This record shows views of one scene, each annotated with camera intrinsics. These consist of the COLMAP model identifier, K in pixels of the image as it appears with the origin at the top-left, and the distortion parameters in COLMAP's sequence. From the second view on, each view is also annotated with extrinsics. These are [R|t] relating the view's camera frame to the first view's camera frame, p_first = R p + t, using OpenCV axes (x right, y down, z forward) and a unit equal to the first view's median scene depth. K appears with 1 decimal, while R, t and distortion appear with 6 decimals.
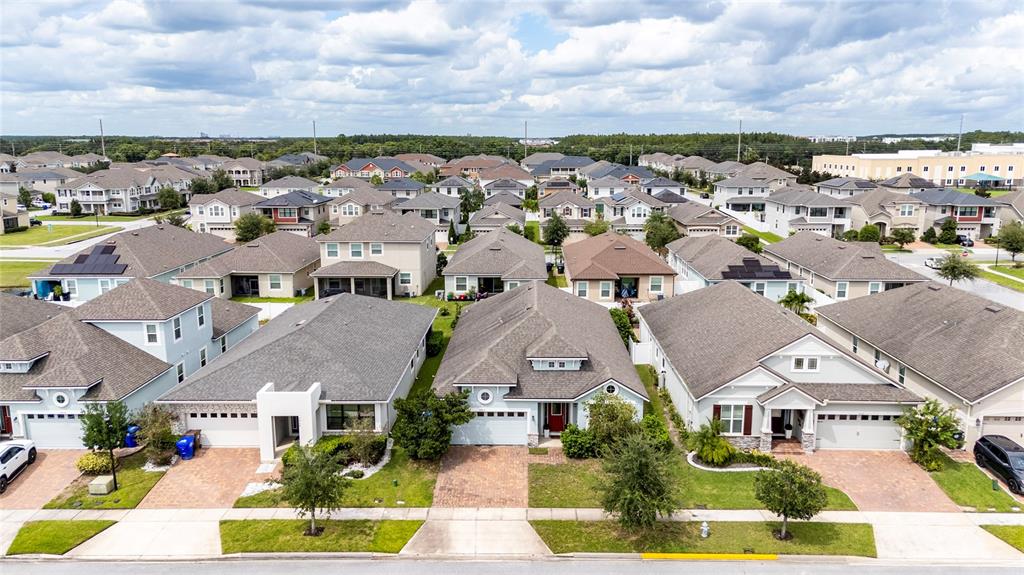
lens RADIAL K [[771.6, 0, 509.7], [0, 771.6, 287.1], [0, 0, 1]] dist [0.113835, -0.122969]
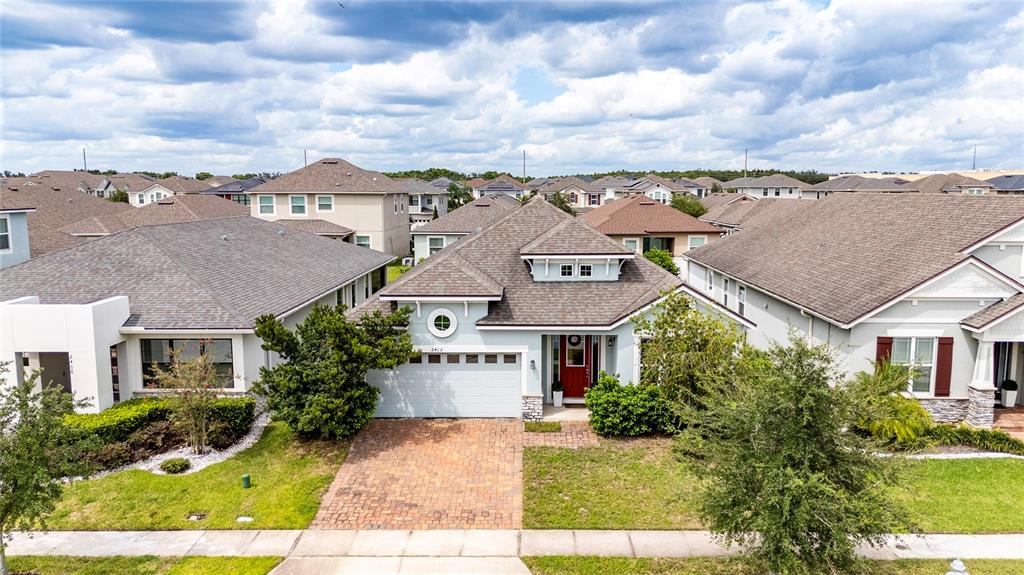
lens RADIAL K [[761.0, 0, 512.0], [0, 761.0, 287.5], [0, 0, 1]] dist [0.077498, -0.069373]
pose [[0.999994, 0.000959, 0.003442, 0.013341], [-0.000730, 0.997826, -0.065896, 0.142543], [-0.003498, 0.065894, 0.997821, 0.450953]]
